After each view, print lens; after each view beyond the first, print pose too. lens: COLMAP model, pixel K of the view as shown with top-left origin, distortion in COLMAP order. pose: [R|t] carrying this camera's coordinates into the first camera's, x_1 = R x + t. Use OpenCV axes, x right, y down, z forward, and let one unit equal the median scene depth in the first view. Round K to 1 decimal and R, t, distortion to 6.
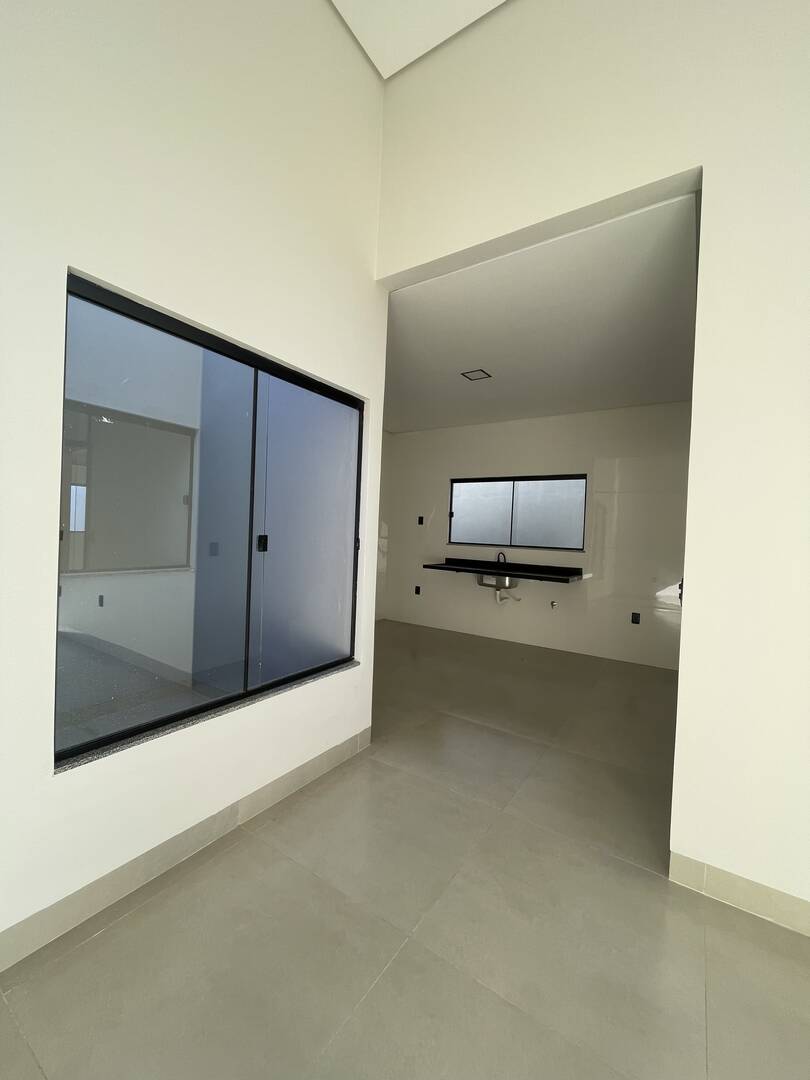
lens RADIAL K [[439.8, 0, 405.0], [0, 439.8, 540.0], [0, 0, 1]] dist [-0.002175, -0.000514]
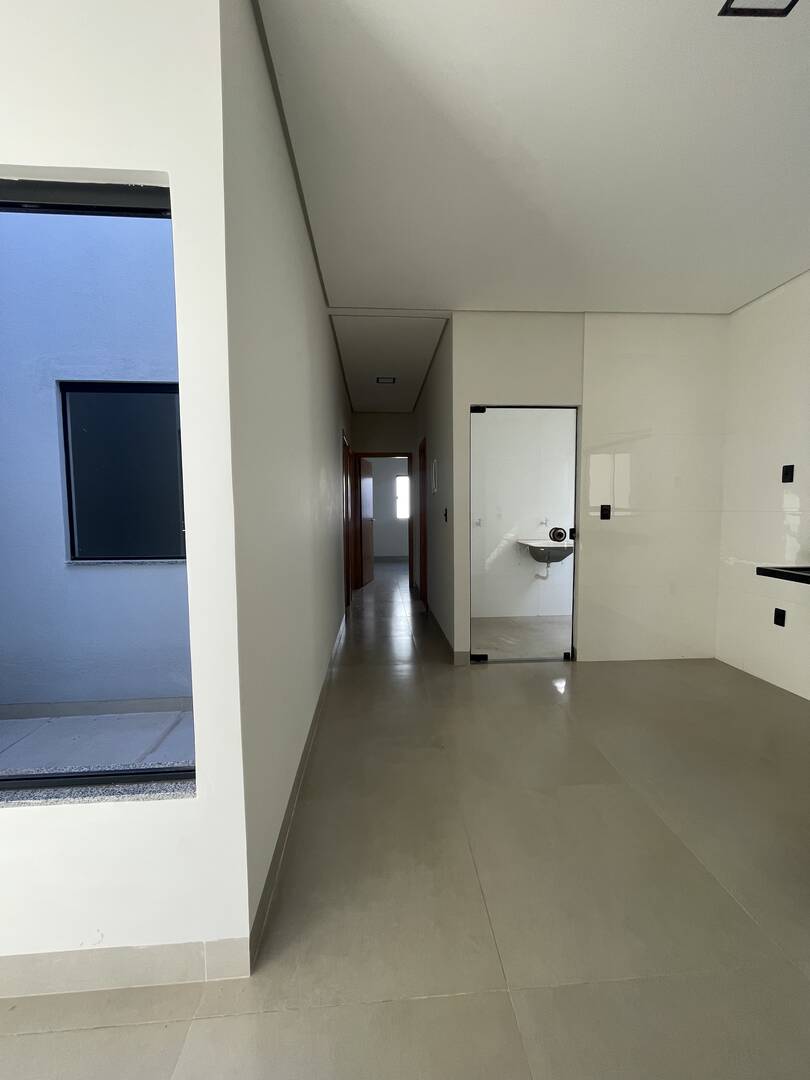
lens RADIAL K [[438.4, 0, 405.0], [0, 438.4, 540.0], [0, 0, 1]] dist [-0.001576, -0.000787]
pose [[0.612599, 0.011779, -0.790306, 0.181073], [0.019950, 0.999340, 0.030358, 0.006026], [0.790142, -0.034363, 0.611960, 0.433543]]
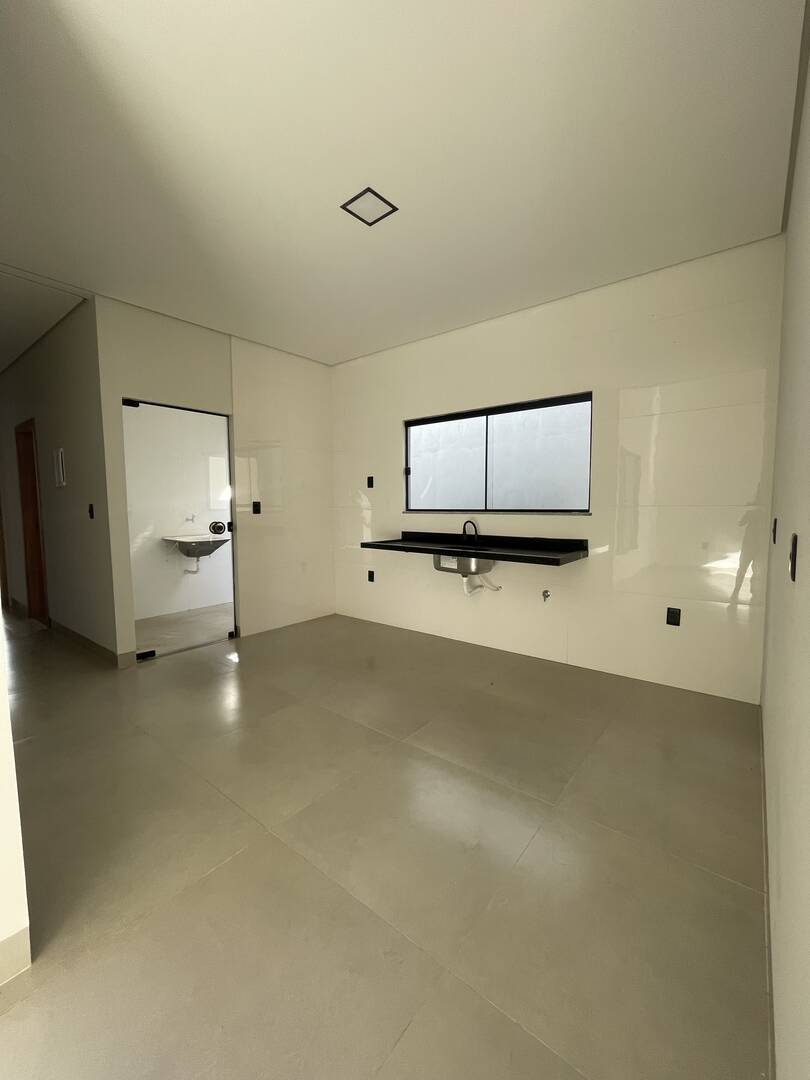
lens RADIAL K [[438.4, 0, 405.0], [0, 438.4, 540.0], [0, 0, 1]] dist [-0.001576, -0.000787]
pose [[0.995532, -0.038276, -0.086313, 0.176394], [0.043601, 0.997205, 0.060679, 0.012115], [0.083749, -0.064172, 0.994418, 0.309384]]
